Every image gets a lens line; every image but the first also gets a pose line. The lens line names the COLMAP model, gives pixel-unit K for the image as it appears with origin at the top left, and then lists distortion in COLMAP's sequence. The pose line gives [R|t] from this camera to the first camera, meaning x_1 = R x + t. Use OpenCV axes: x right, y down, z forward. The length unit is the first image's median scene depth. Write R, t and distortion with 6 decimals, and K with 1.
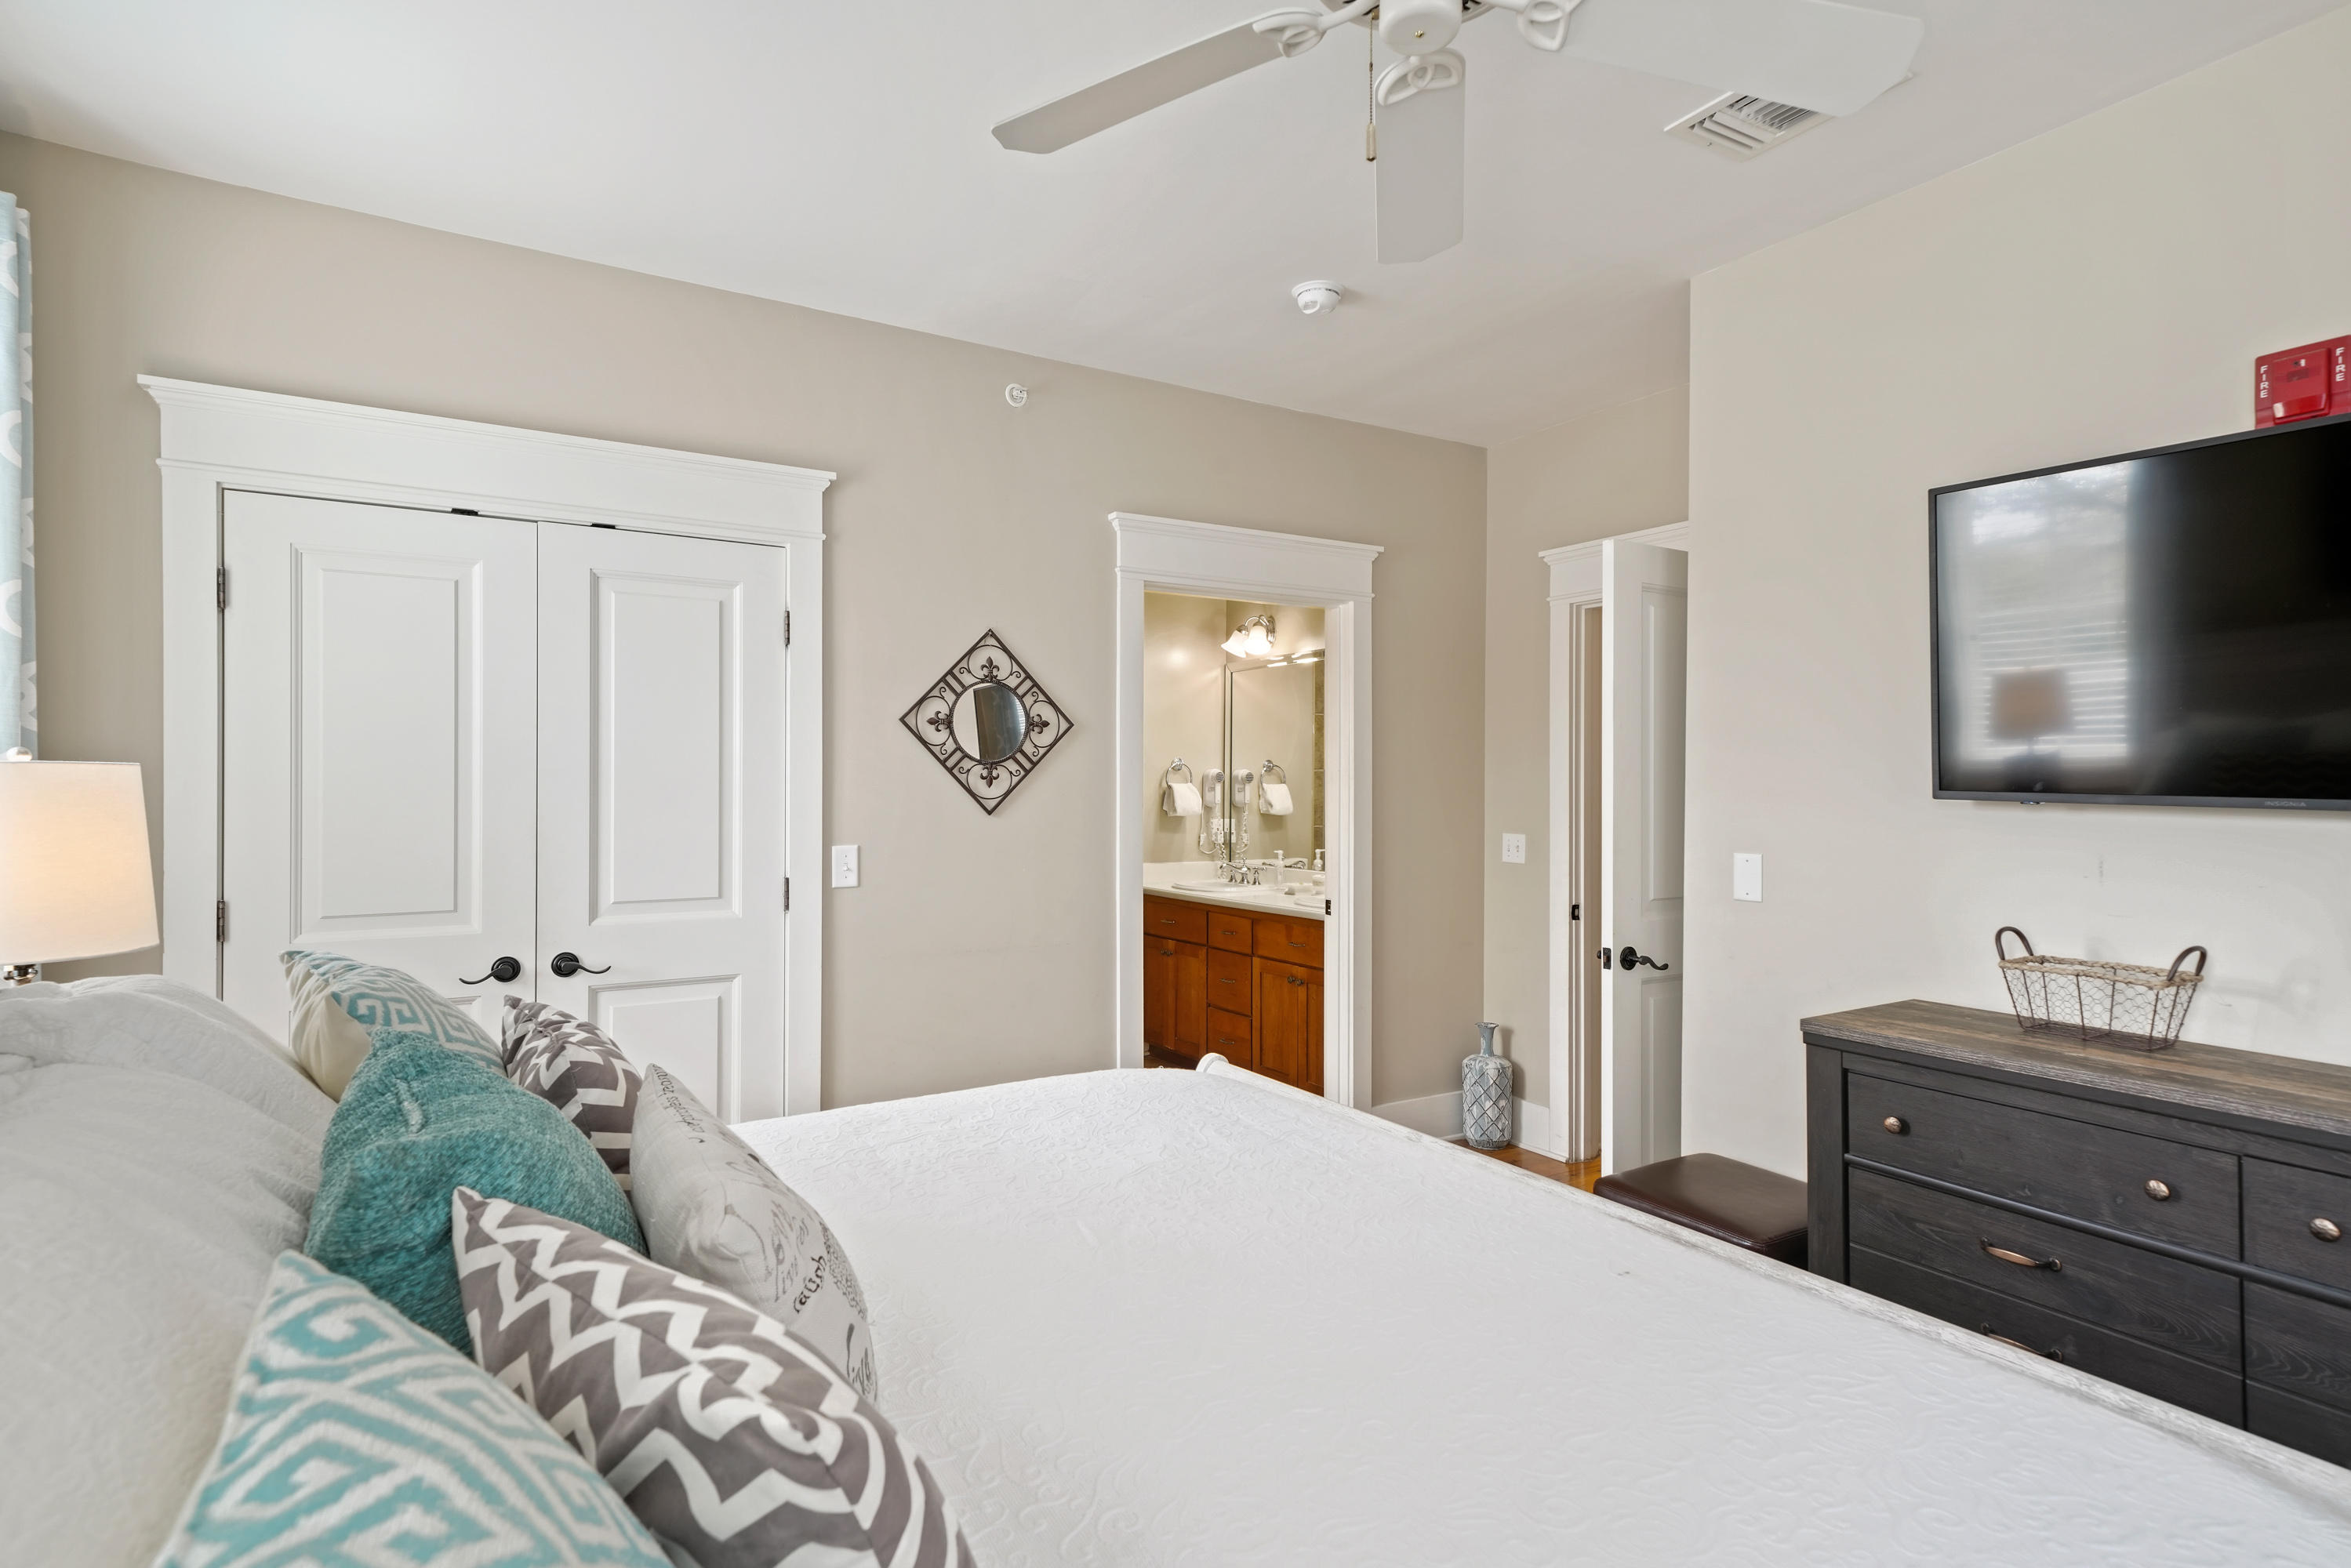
lens RADIAL K [[1172.2, 0, 1173.1], [0, 1172.2, 782.0], [0, 0, 1]] dist [0.000830, 0.000803]
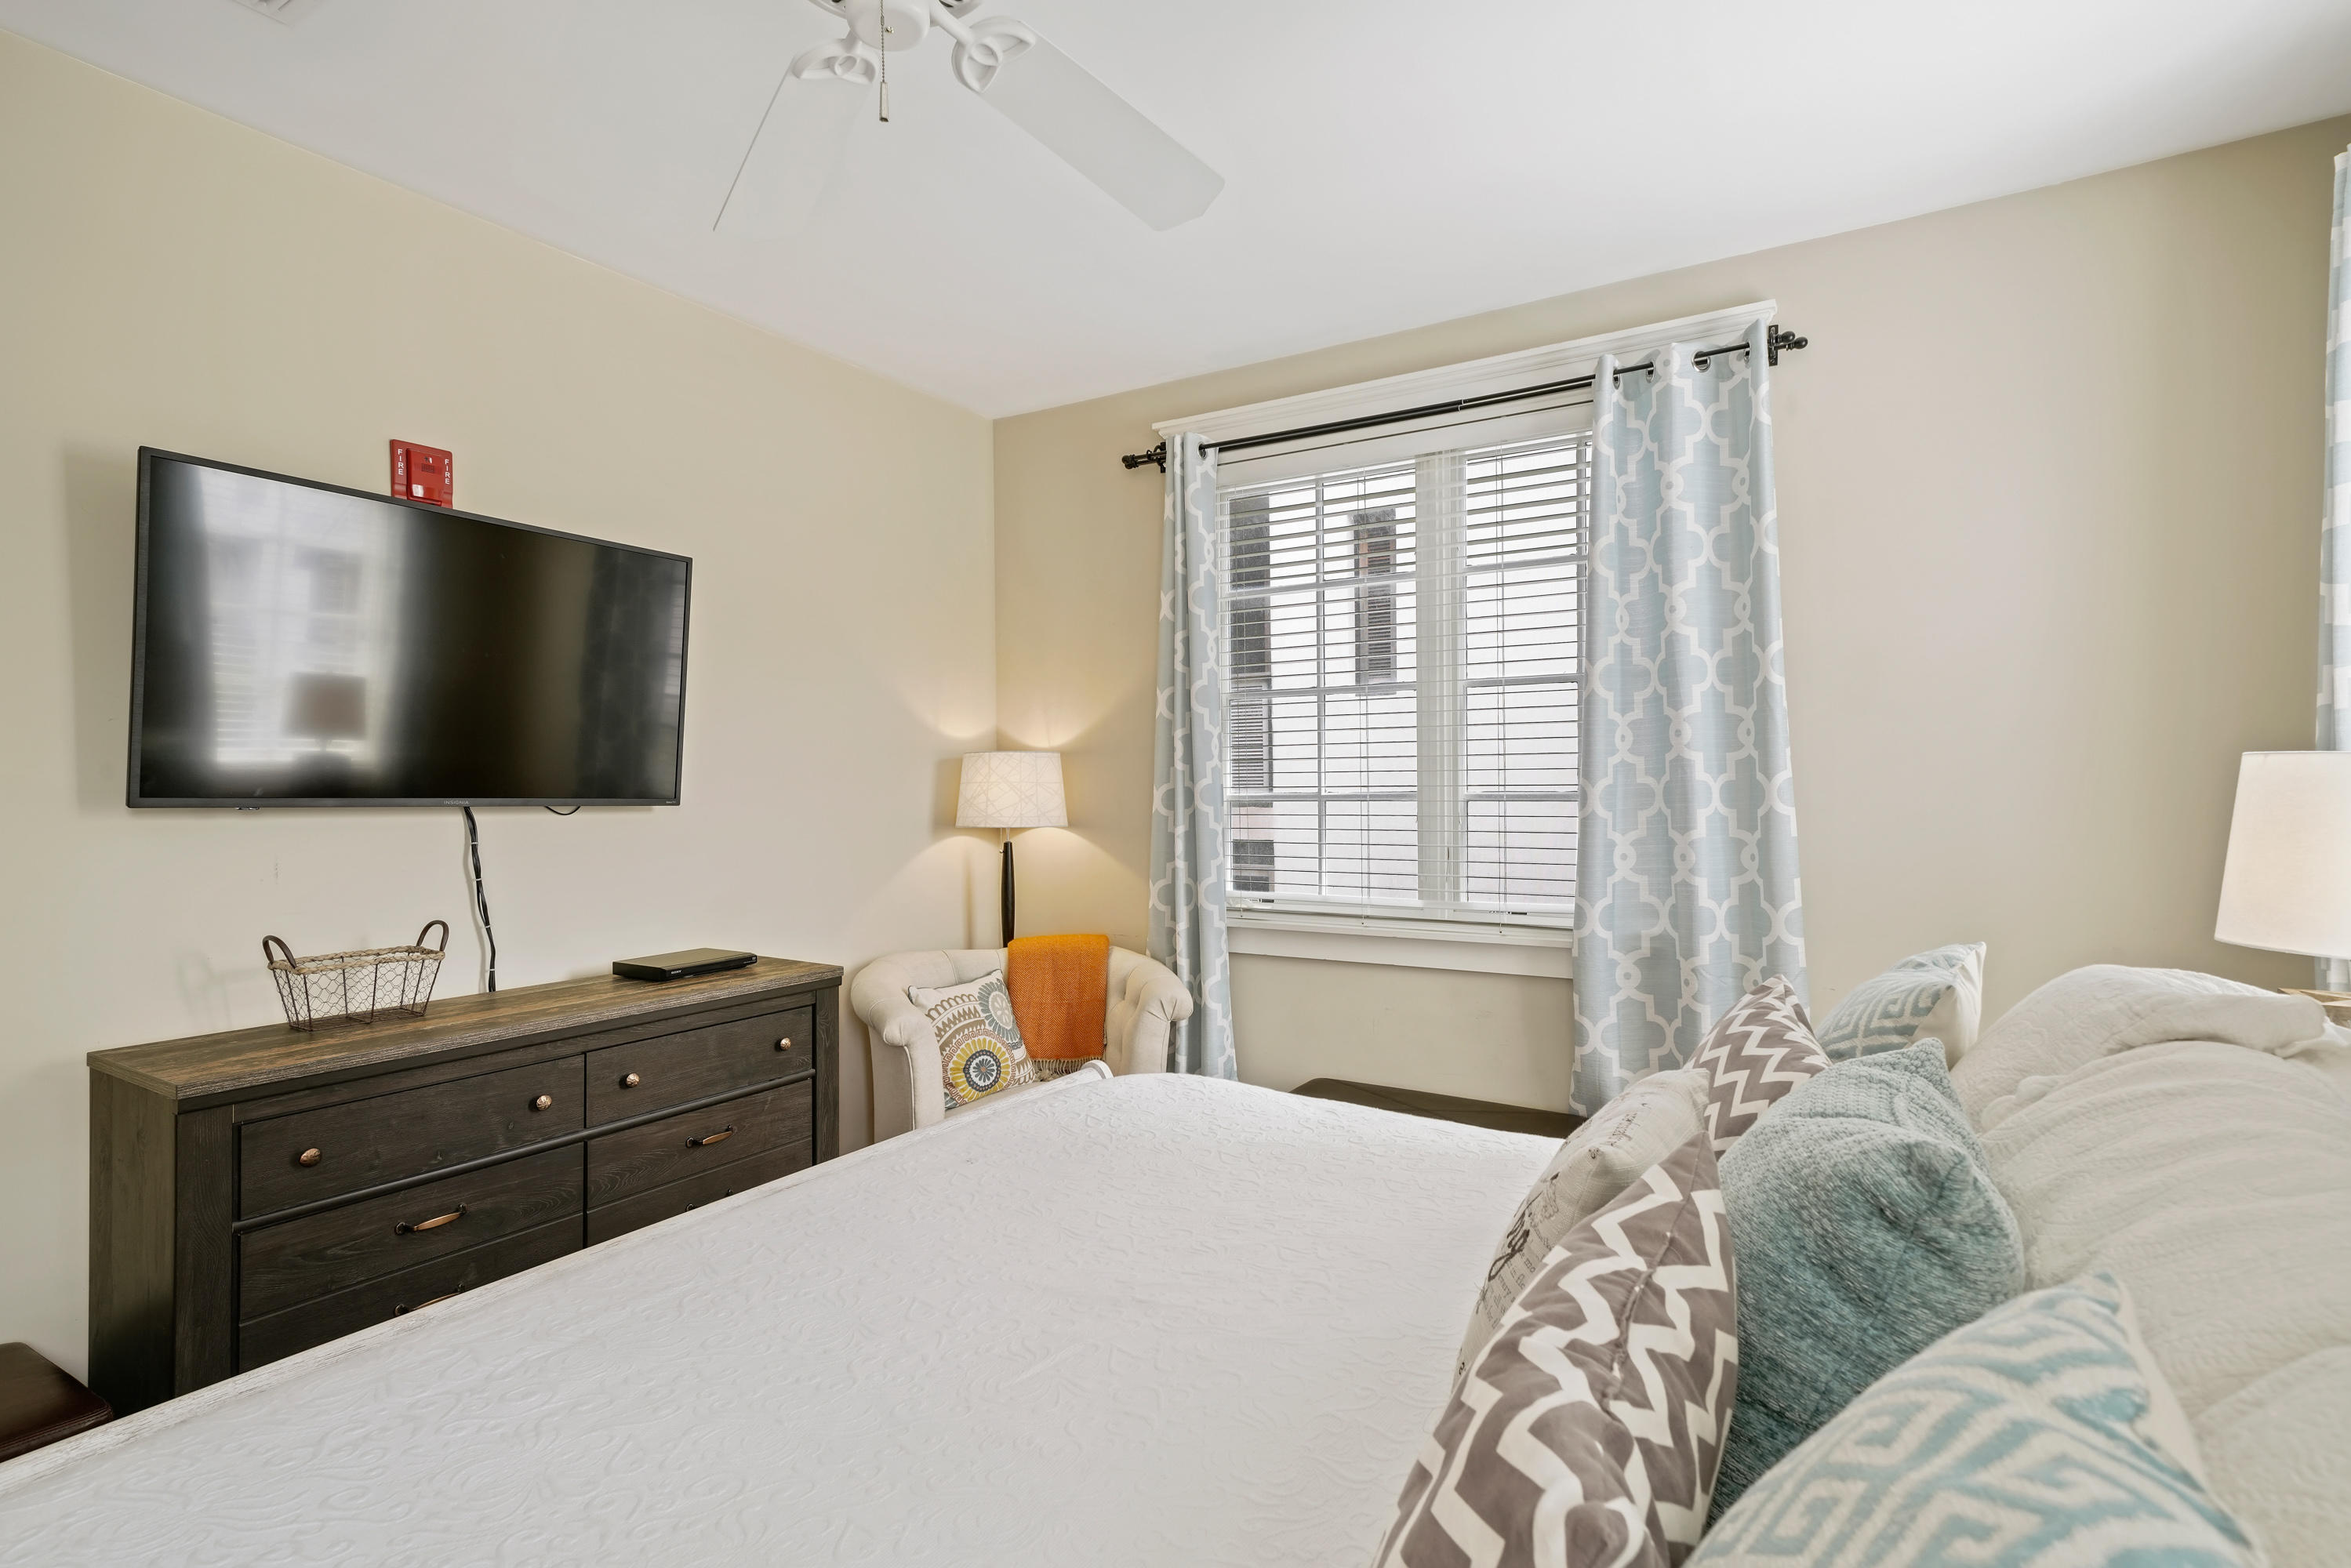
lens RADIAL K [[1172.2, 0, 1168.9], [0, 1172.2, 776.3], [0, 0, 1]] dist [0.000830, 0.000803]
pose [[-0.455737, 0.000445, 0.890114, -0.371549], [0.004129, 0.999990, 0.001614, -0.005500], [-0.890105, 0.004411, -0.455734, 0.584252]]
